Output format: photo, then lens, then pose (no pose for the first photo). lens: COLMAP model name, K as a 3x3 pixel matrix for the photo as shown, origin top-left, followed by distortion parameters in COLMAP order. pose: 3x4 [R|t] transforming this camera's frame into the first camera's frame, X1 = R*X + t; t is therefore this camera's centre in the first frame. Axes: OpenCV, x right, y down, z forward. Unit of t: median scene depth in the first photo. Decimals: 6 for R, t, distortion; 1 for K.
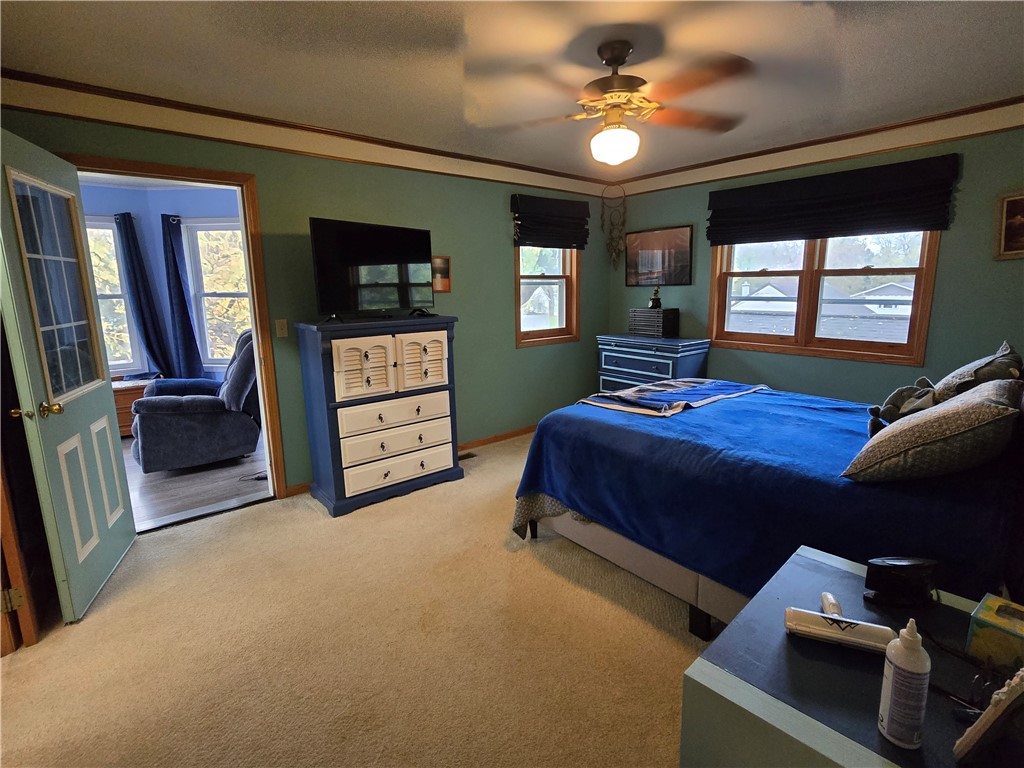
lens RADIAL K [[492.9, 0, 513.4], [0, 492.9, 375.9], [0, 0, 1]] dist [-0.008232, 0.001526]
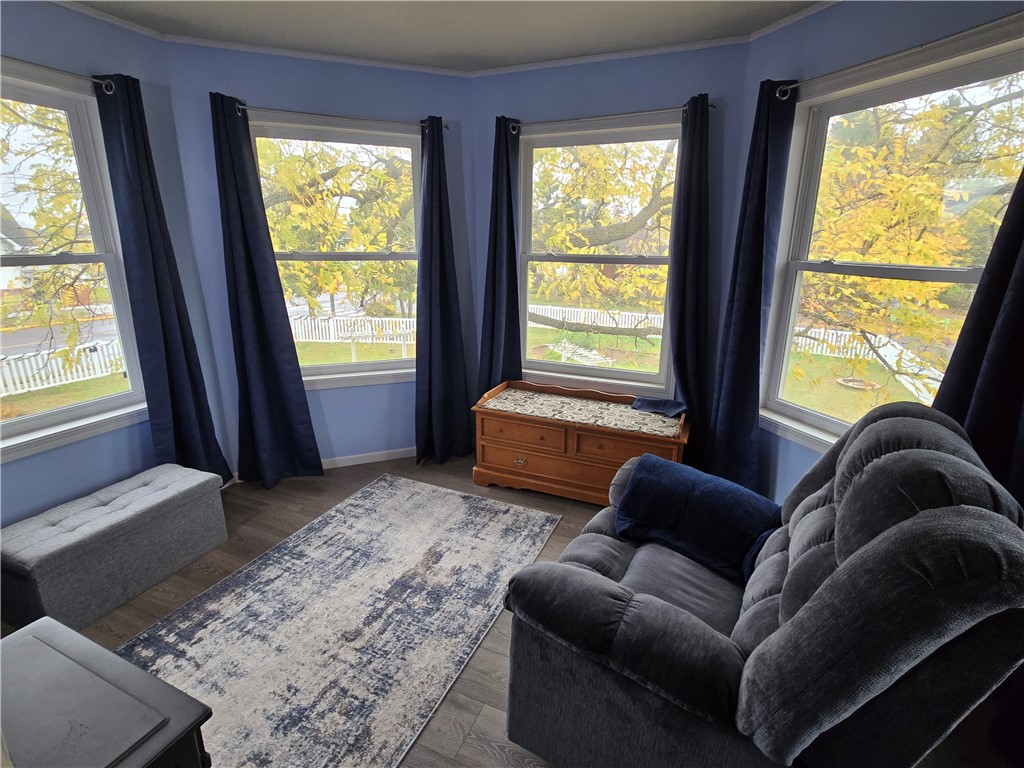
lens RADIAL K [[492.9, 0, 512.6], [0, 492.9, 384.8], [0, 0, 1]] dist [-0.008232, 0.001526]
pose [[0.453417, 0.245331, -0.856870, -0.355562], [-0.182996, 0.966515, 0.179891, -0.096462], [0.872310, 0.075238, 0.483129, 0.586592]]
